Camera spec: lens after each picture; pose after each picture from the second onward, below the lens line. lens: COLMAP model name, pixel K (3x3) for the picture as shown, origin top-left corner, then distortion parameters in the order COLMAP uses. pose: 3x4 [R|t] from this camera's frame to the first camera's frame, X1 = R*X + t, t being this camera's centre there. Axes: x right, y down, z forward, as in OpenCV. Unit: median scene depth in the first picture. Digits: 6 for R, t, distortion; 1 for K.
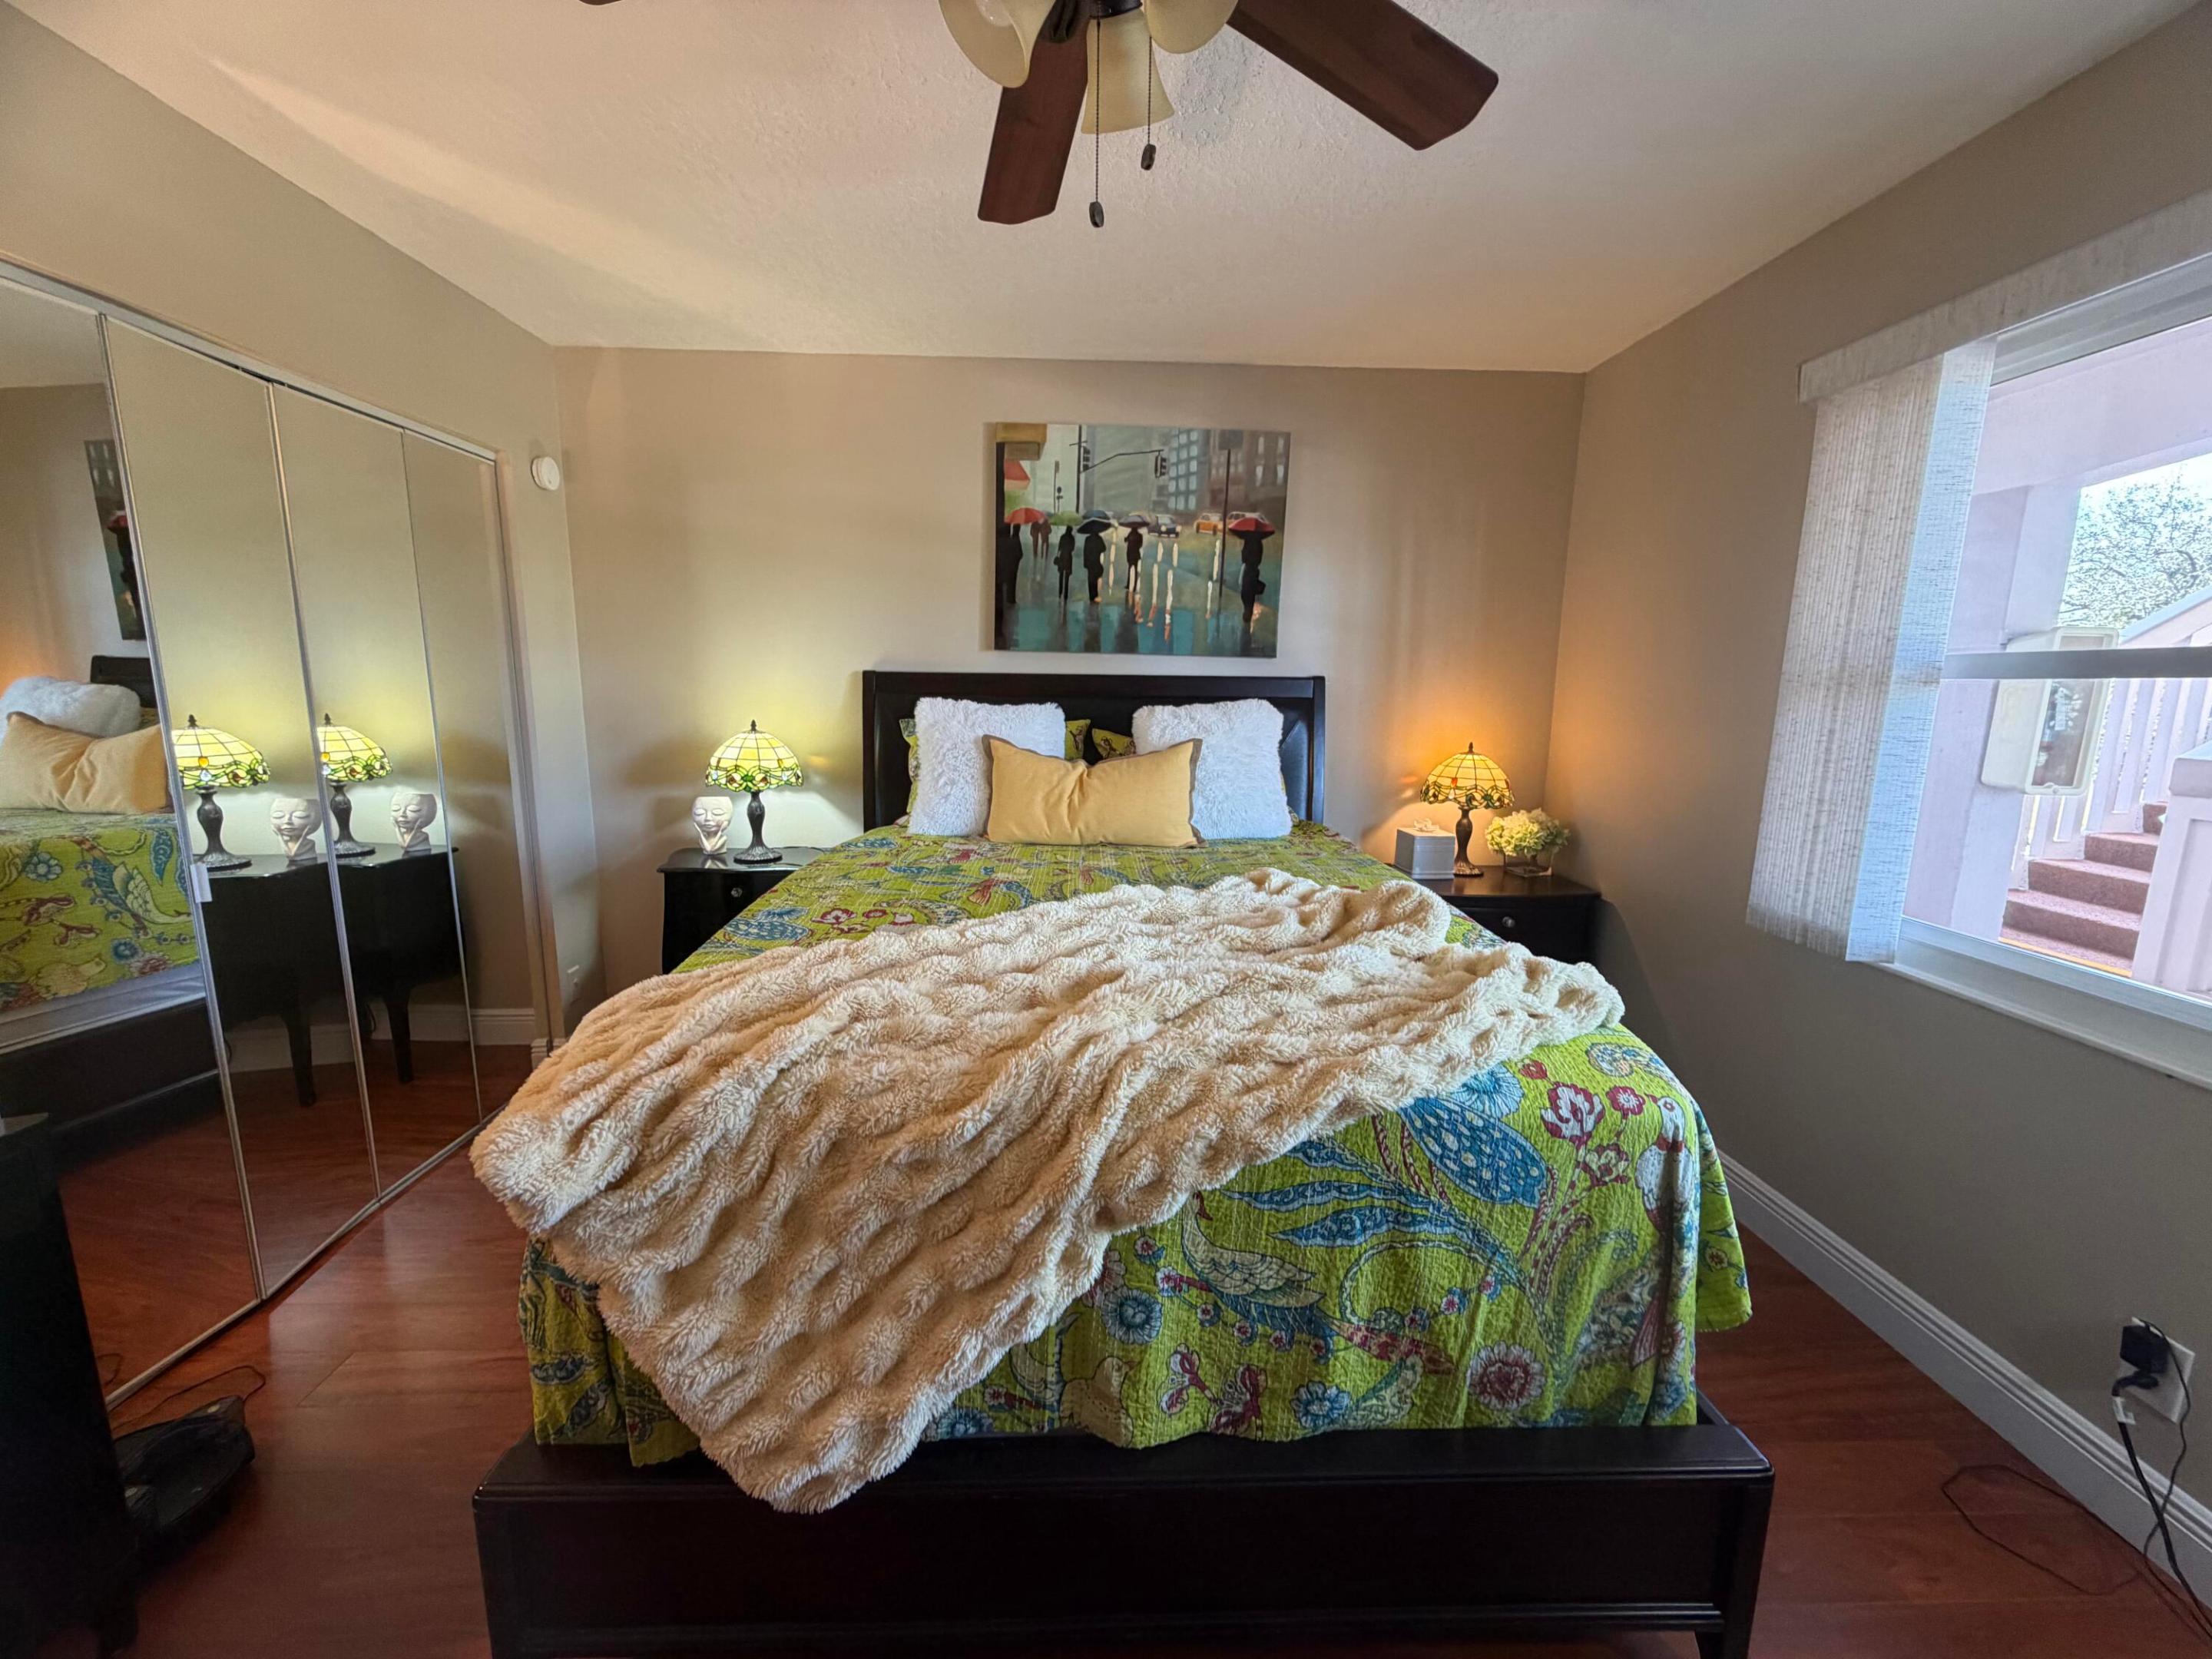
lens RADIAL K [[875.3, 0, 1106.9], [0, 875.3, 830.6], [0, 0, 1]] dist [-0.000086, -0.000469]
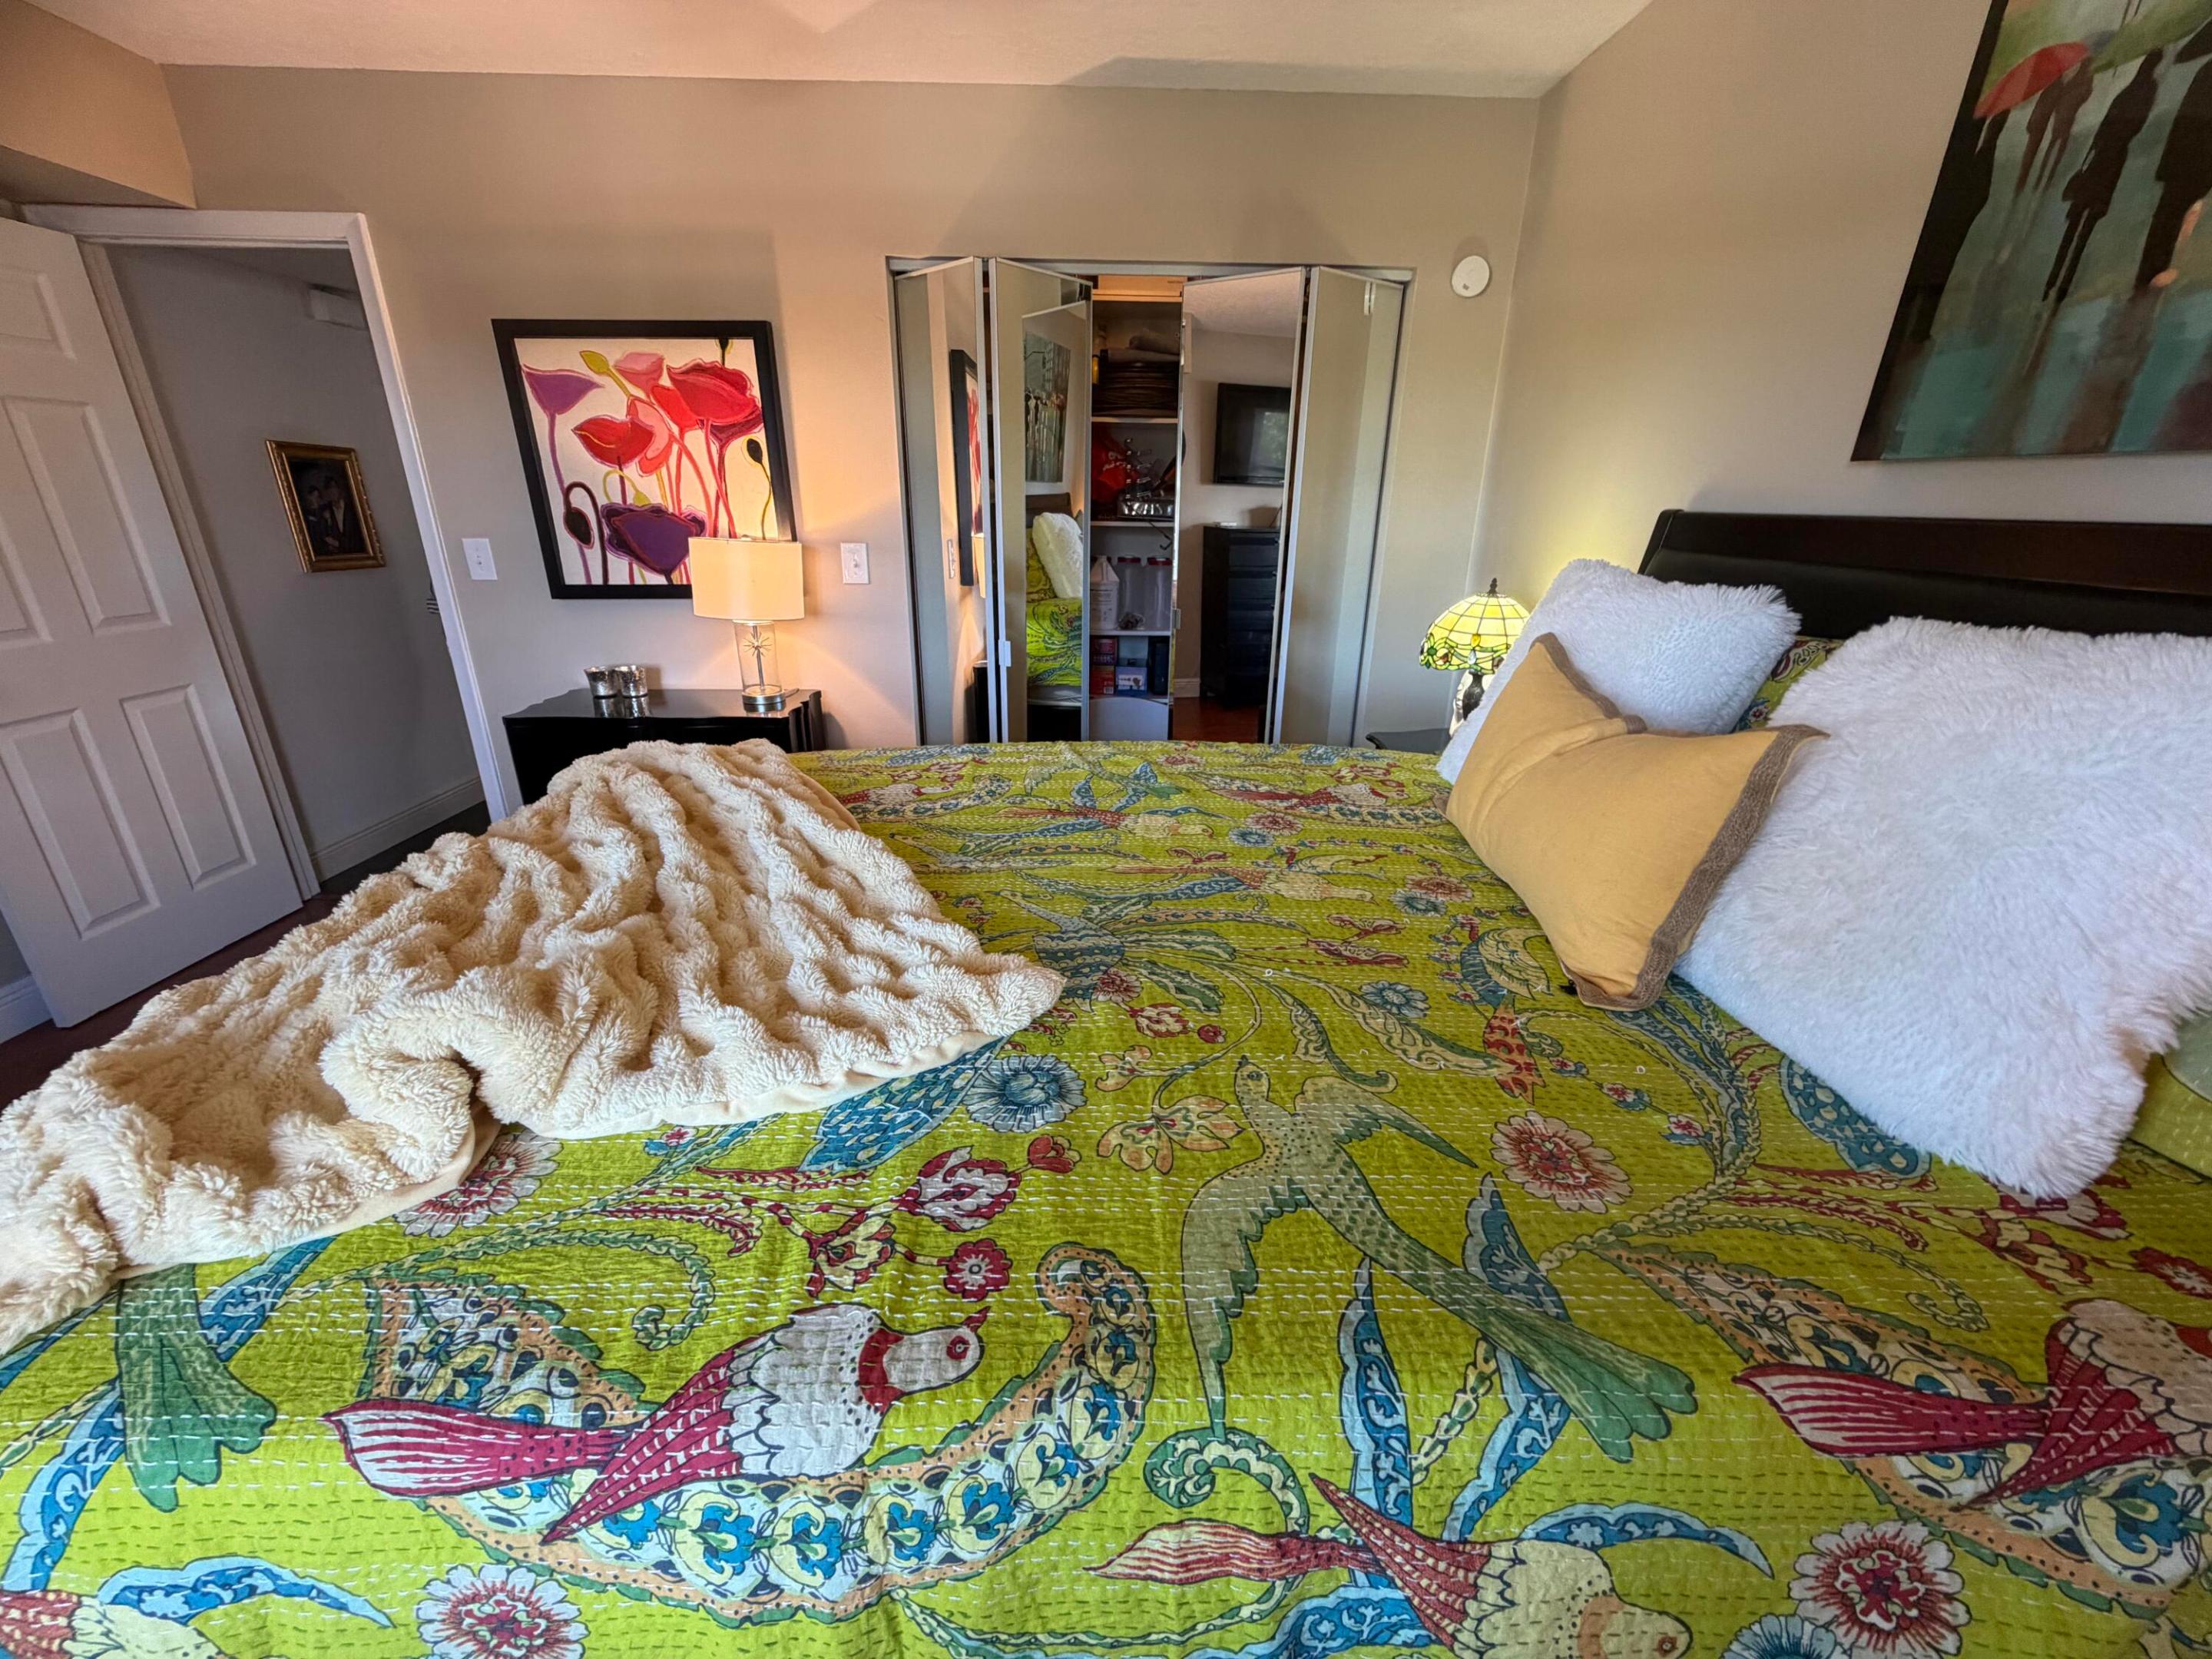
lens RADIAL K [[875.3, 0, 1098.7], [0, 875.3, 829.7], [0, 0, 1]] dist [-0.000086, -0.000469]
pose [[-0.005107, 0.343854, -0.939009, 0.366775], [-0.179815, 0.923400, 0.339116, -0.117251], [0.983687, 0.170580, 0.057114, 0.639056]]
